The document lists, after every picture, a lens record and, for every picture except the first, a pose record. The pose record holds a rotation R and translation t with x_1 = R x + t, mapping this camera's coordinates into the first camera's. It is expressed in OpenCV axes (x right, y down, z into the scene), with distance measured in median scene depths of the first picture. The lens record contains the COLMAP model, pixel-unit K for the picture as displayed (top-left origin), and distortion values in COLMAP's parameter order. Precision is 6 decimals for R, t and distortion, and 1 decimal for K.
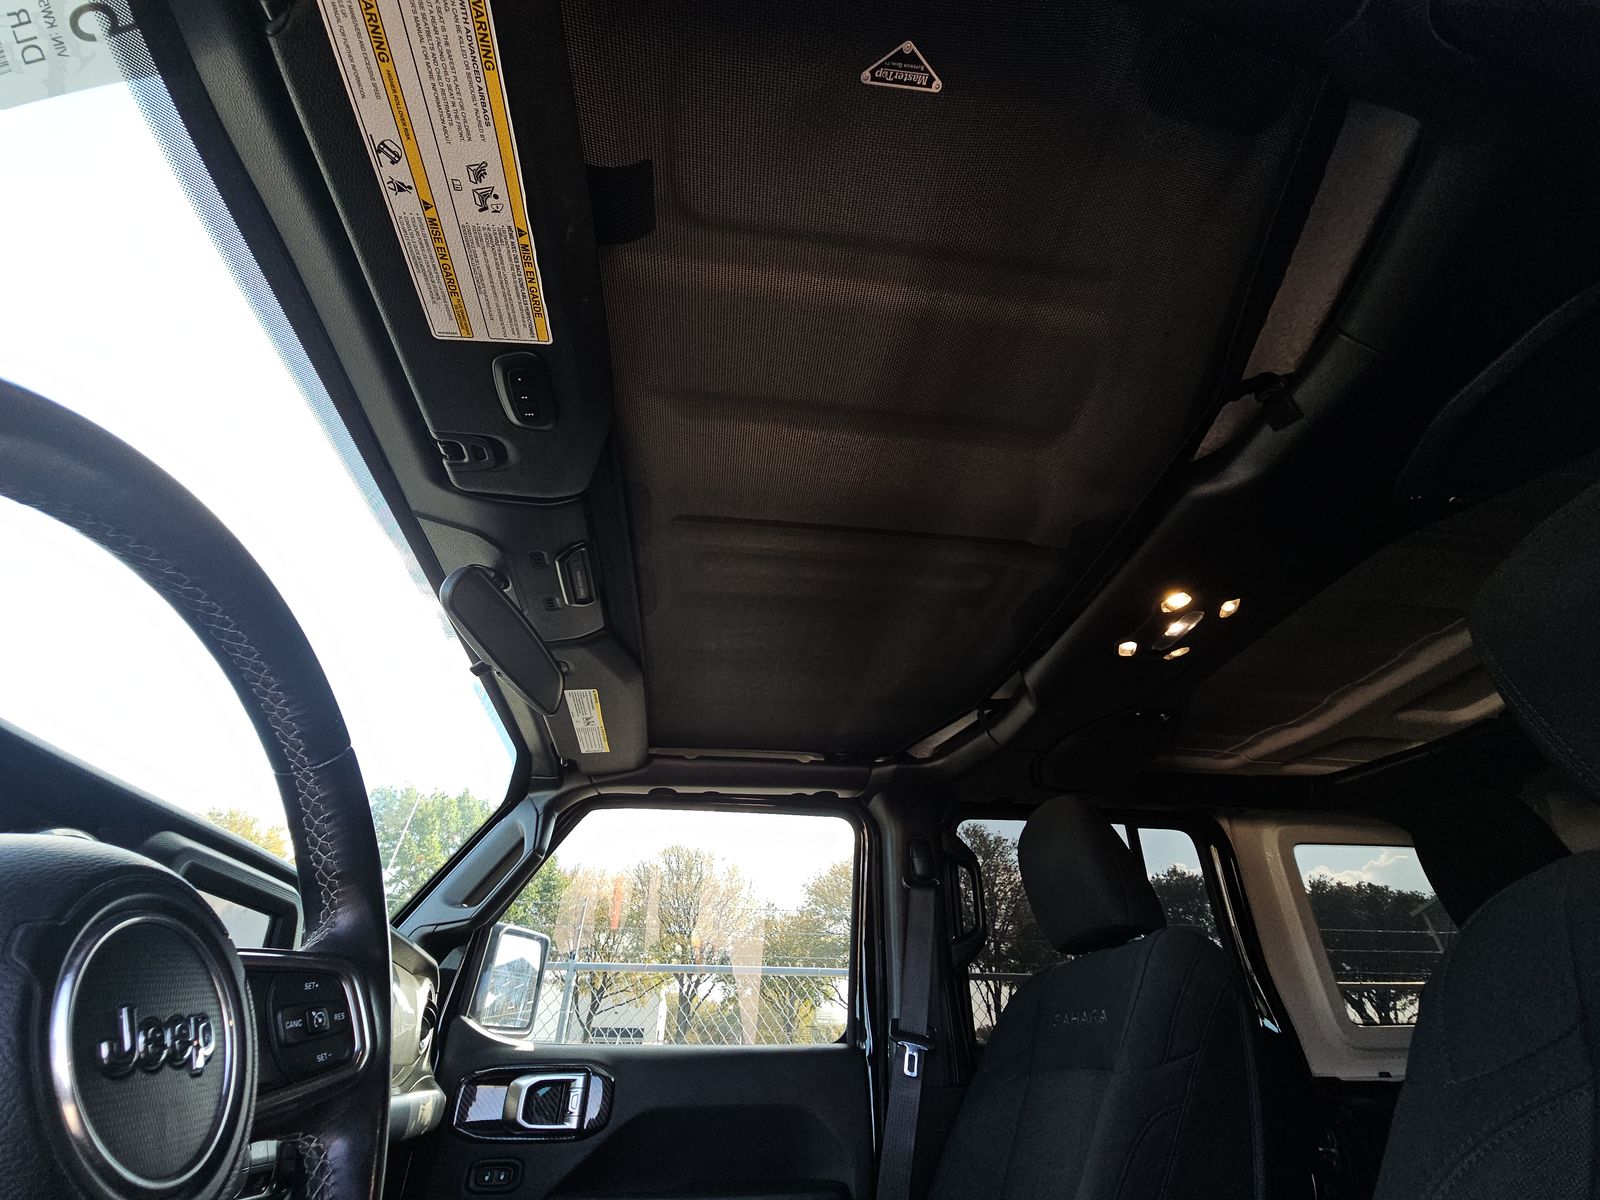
lens RADIAL K [[655.2, 0, 802.5], [0, 655.2, 599.6], [0, 0, 1]] dist [0.002825, -0.007119]
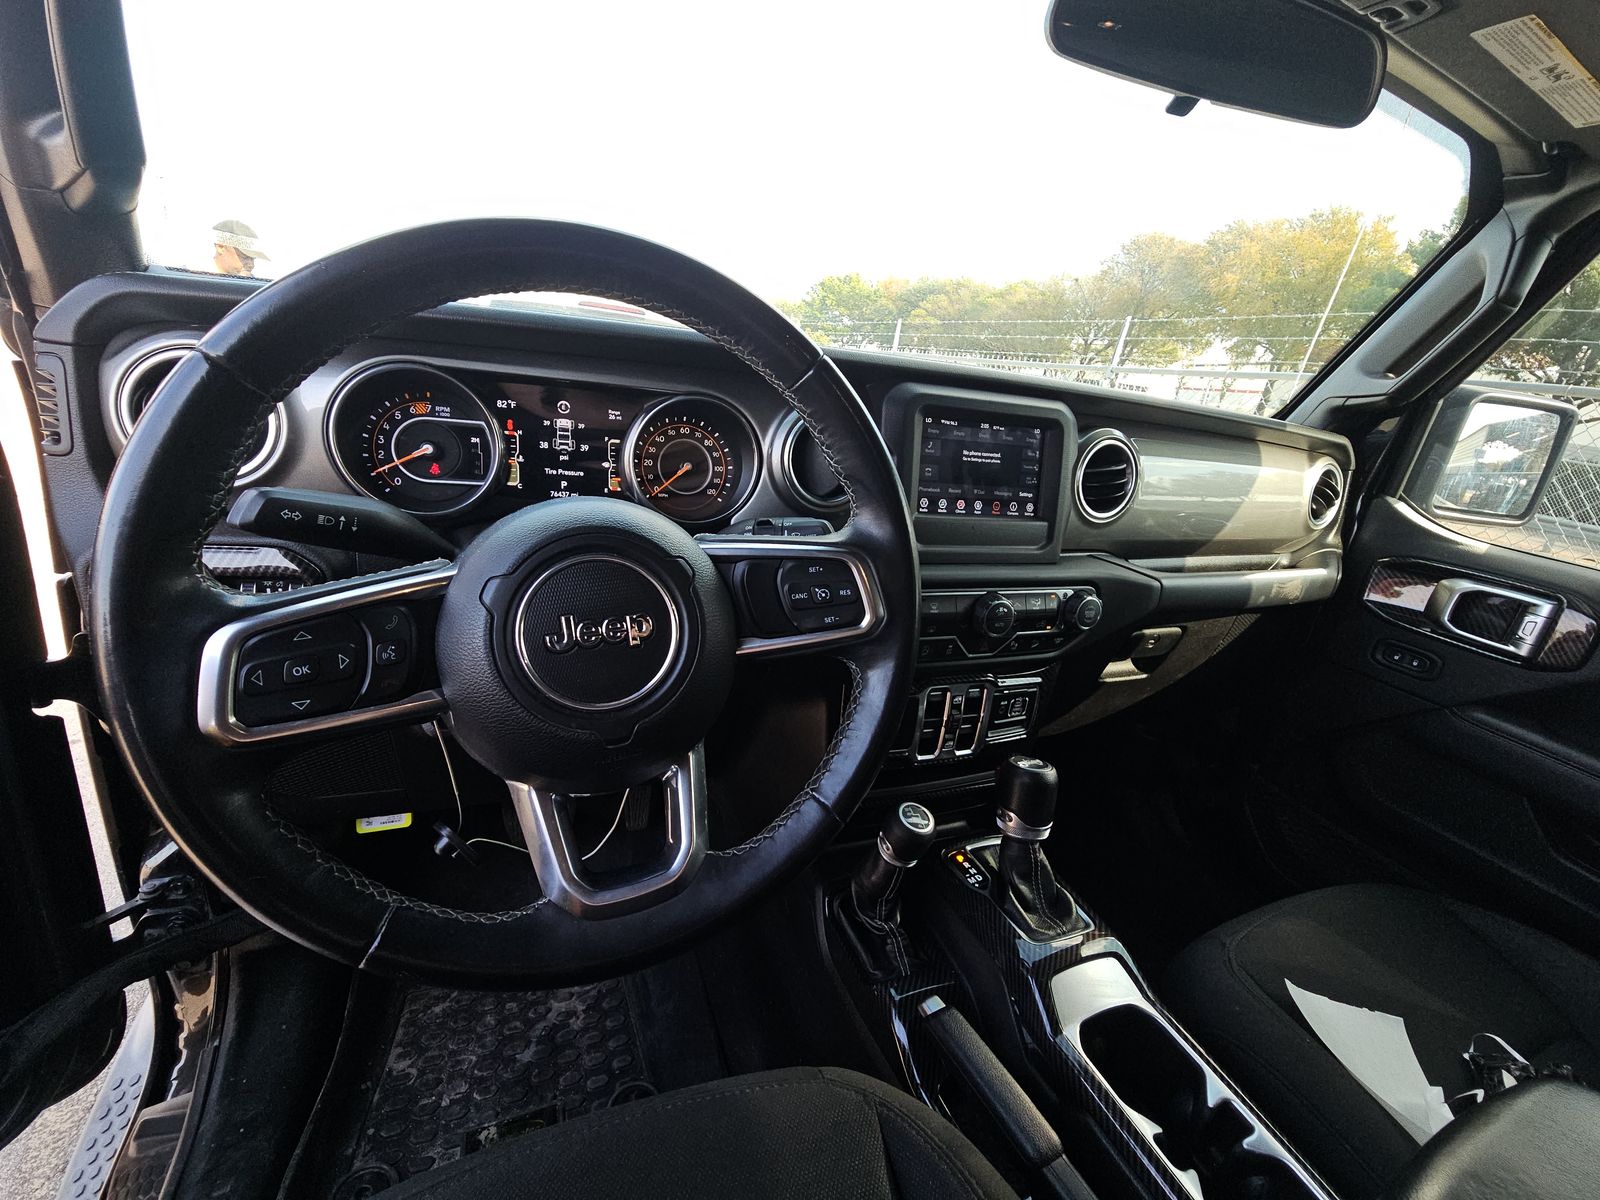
lens RADIAL K [[655.2, 0, 800.2], [0, 655.2, 597.2], [0, 0, 1]] dist [0.002825, -0.007119]
pose [[0.240141, 0.347476, -0.906417, 0.115270], [0.462612, 0.779927, 0.421548, 0.023307], [0.853418, -0.520551, 0.026546, 0.255044]]
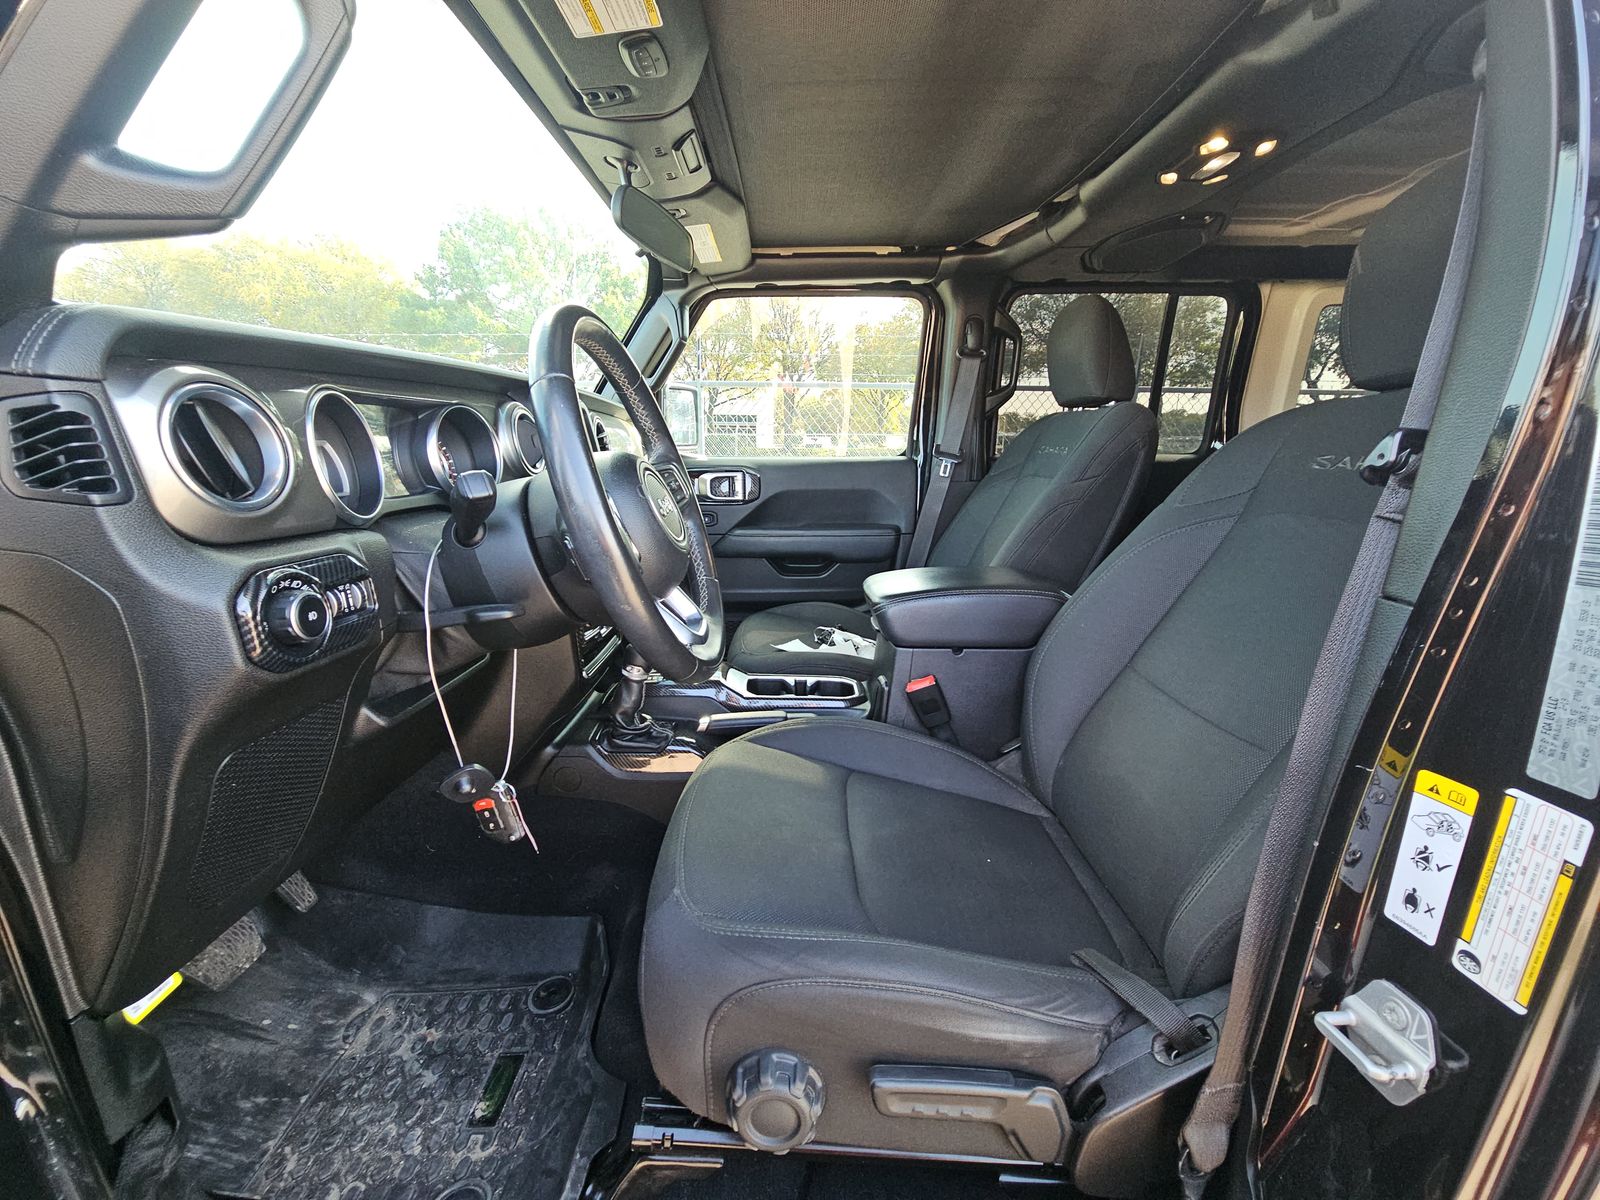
lens RADIAL K [[655.2, 0, 796.3], [0, 655.2, 601.8], [0, 0, 1]] dist [0.002825, -0.007119]
pose [[0.990235, 0.037884, -0.134161, 0.035181], [0.076841, 0.654648, 0.752018, -0.280435], [0.116317, -0.754984, 0.645344, -0.280317]]
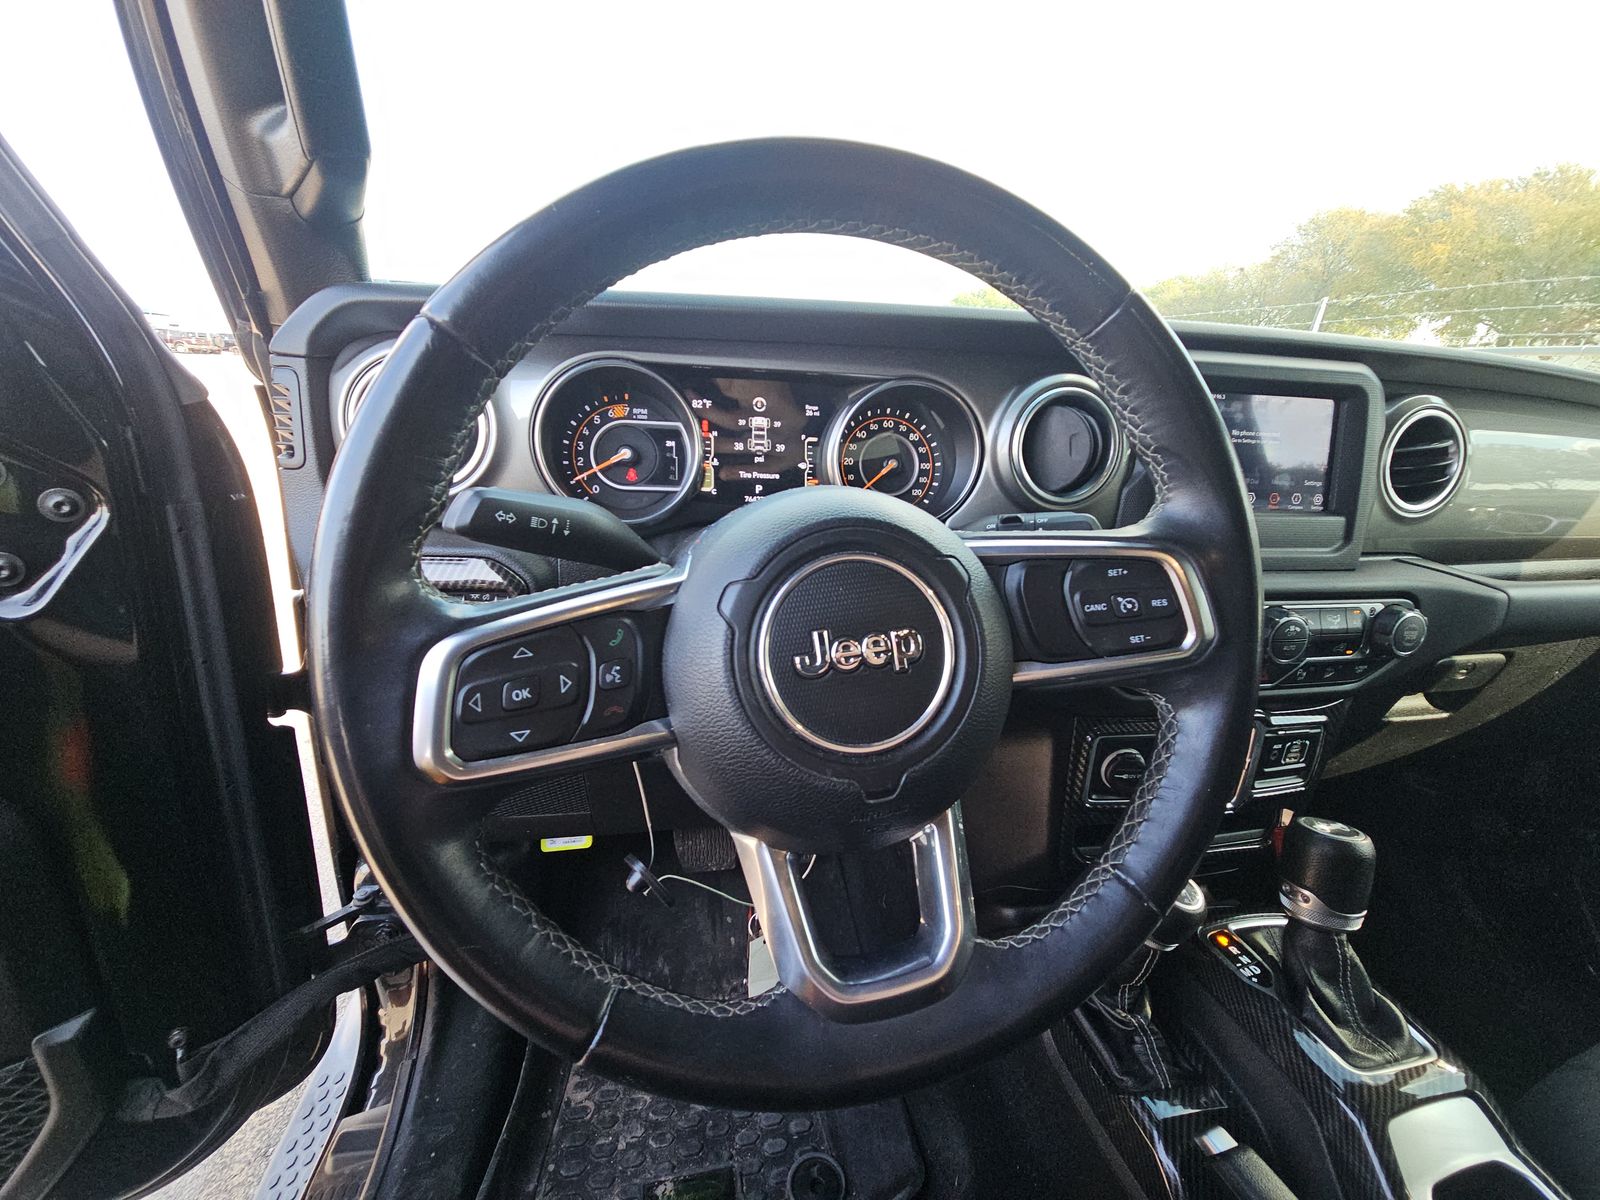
lens RADIAL K [[655.2, 0, 798.7], [0, 655.2, 595.9], [0, 0, 1]] dist [0.002825, -0.007119]
pose [[0.050092, 0.316912, -0.947131, 0.040637], [0.537604, 0.790658, 0.292988, 0.024030], [0.841708, -0.523858, -0.130768, 0.199532]]
